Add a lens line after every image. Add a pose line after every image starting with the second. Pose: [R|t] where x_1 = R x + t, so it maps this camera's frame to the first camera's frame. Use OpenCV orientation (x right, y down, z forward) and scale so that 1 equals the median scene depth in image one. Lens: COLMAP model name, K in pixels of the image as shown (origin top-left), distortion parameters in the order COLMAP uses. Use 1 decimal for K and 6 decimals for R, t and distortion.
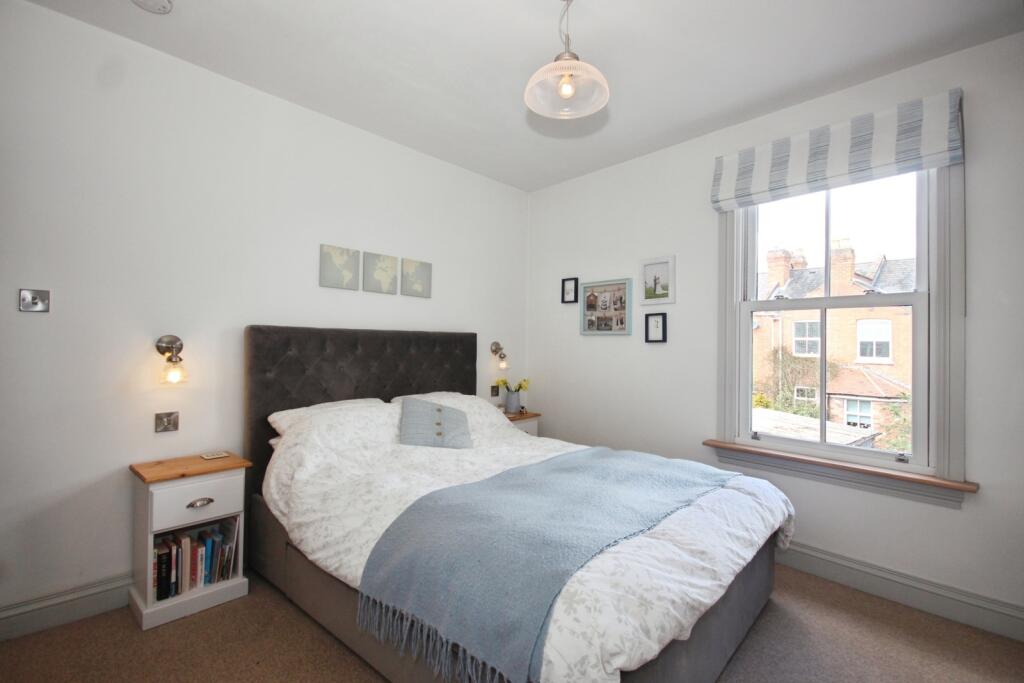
lens RADIAL K [[441.5, 0, 512.0], [0, 441.5, 341.5], [0, 0, 1]] dist [0.002688, 0.000152]
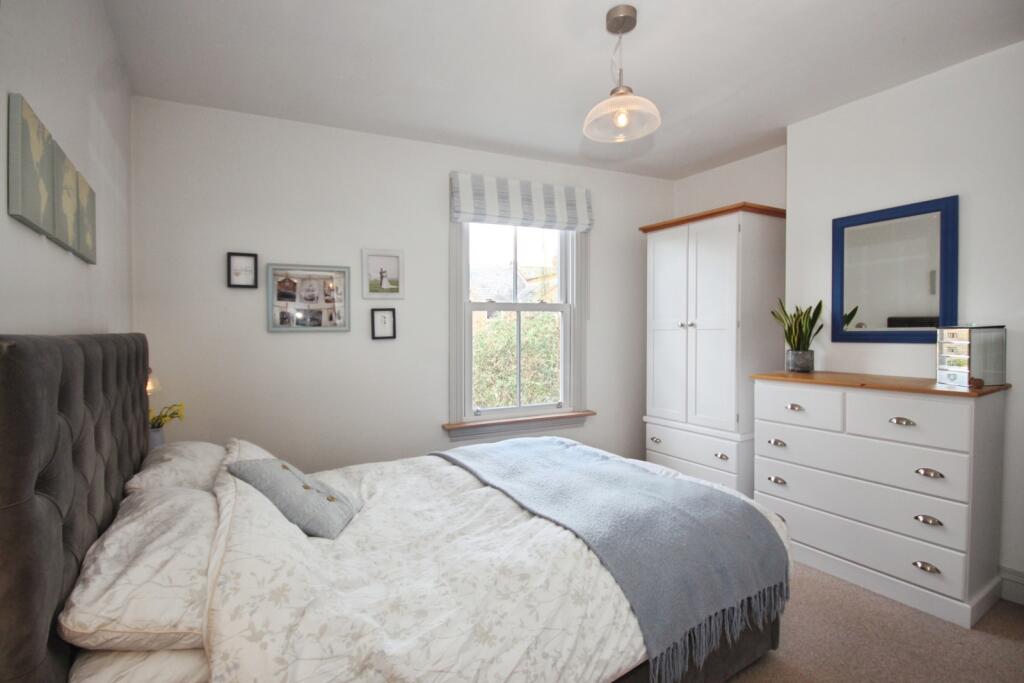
lens RADIAL K [[462.4, 0, 512.5], [0, 462.4, 335.3], [0, 0, 1]] dist [-0.002627, -0.000211]
pose [[0.326343, -0.031869, 0.944714, -0.537002], [0.015036, 0.999480, 0.028522, -0.030821], [-0.945132, 0.004897, 0.326653, 0.420010]]
